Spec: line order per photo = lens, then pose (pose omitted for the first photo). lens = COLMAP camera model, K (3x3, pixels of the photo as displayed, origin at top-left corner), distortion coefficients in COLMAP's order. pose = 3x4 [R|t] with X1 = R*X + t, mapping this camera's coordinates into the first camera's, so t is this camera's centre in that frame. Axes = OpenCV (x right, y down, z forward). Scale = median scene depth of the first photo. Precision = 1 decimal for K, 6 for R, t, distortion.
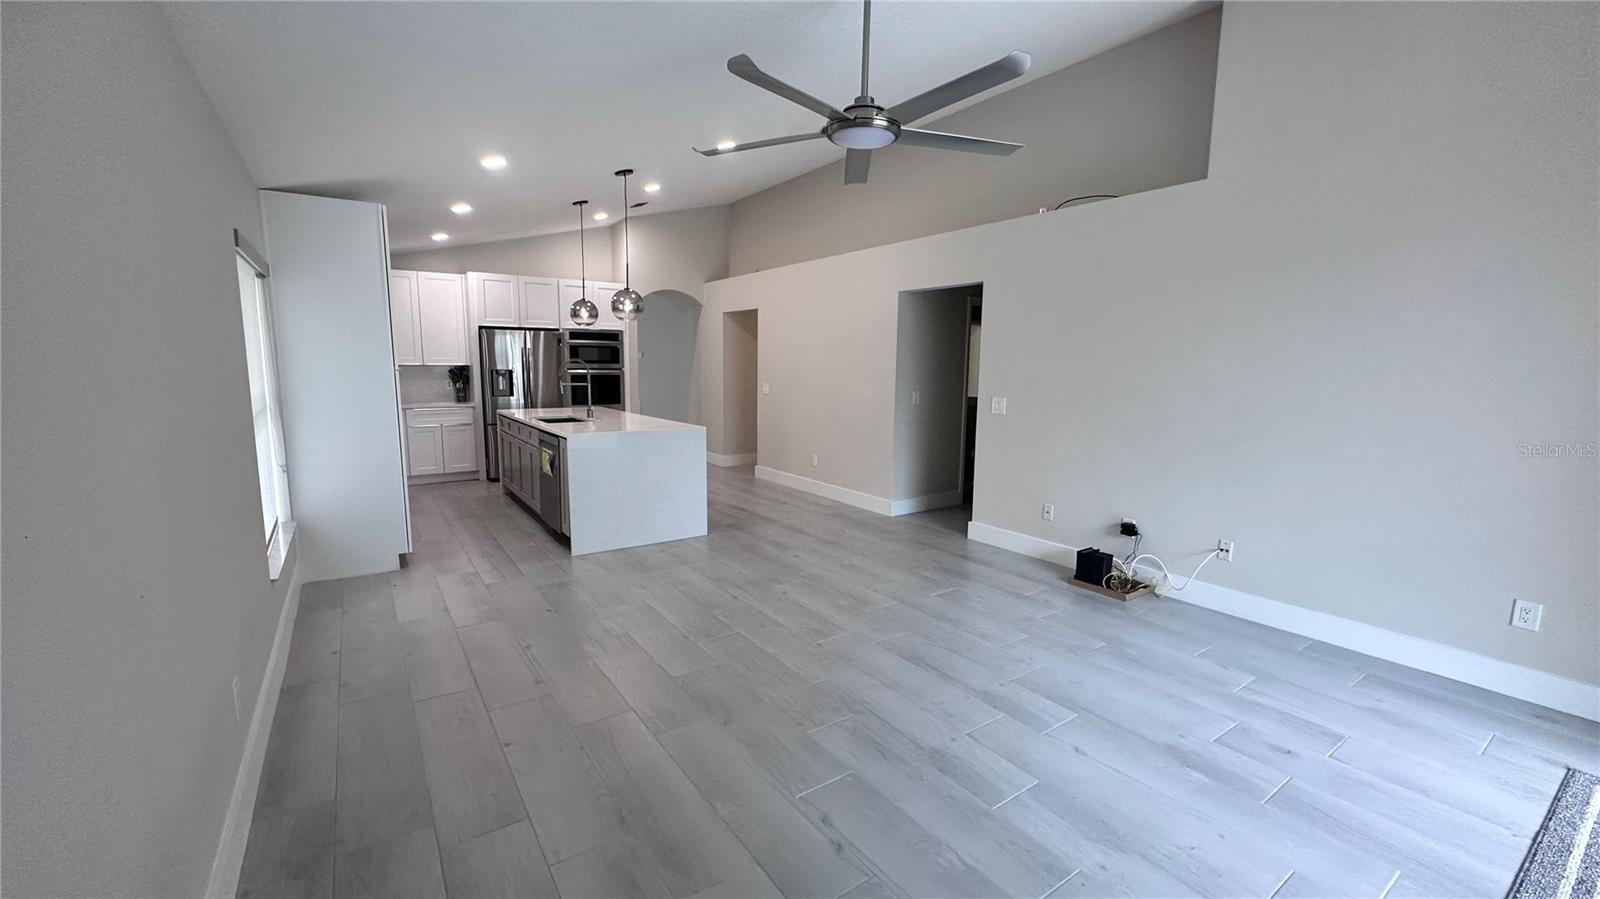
lens RADIAL K [[654.9, 0, 800.0], [0, 654.9, 449.5], [0, 0, 1]] dist [-0.001463, -0.000061]
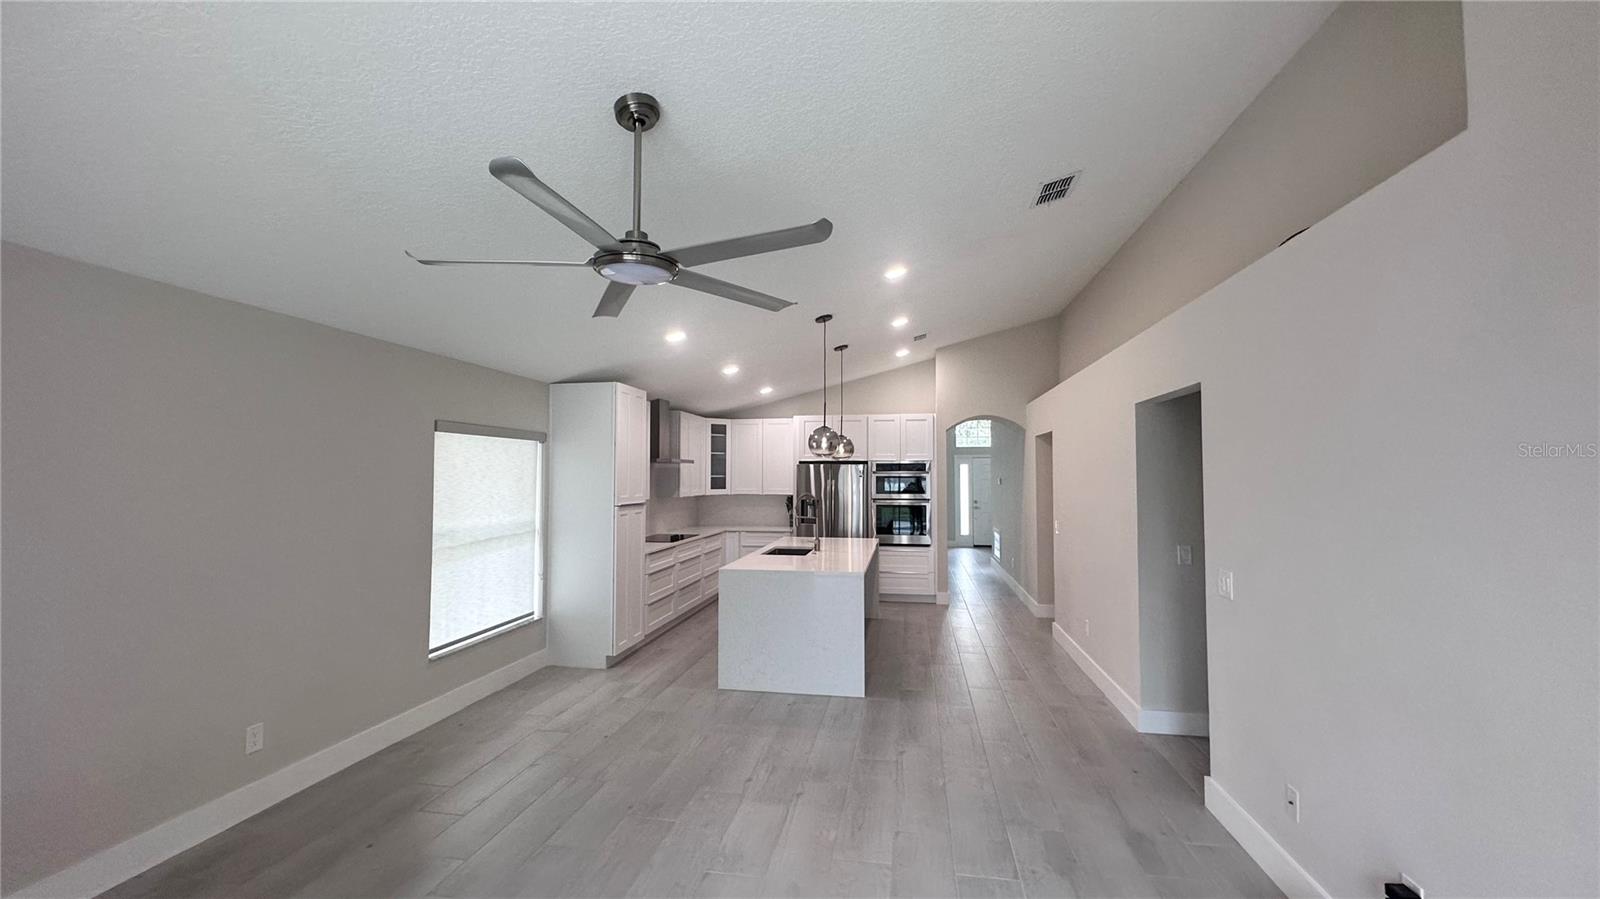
lens RADIAL K [[649.2, 0, 800.0], [0, 649.2, 449.5], [0, 0, 1]] dist [-0.015836, -0.000034]
pose [[0.708304, -0.038330, -0.704866, 0.461728], [-0.089215, 0.985657, -0.143250, -0.071046], [0.700247, 0.164349, 0.694726, 0.316353]]
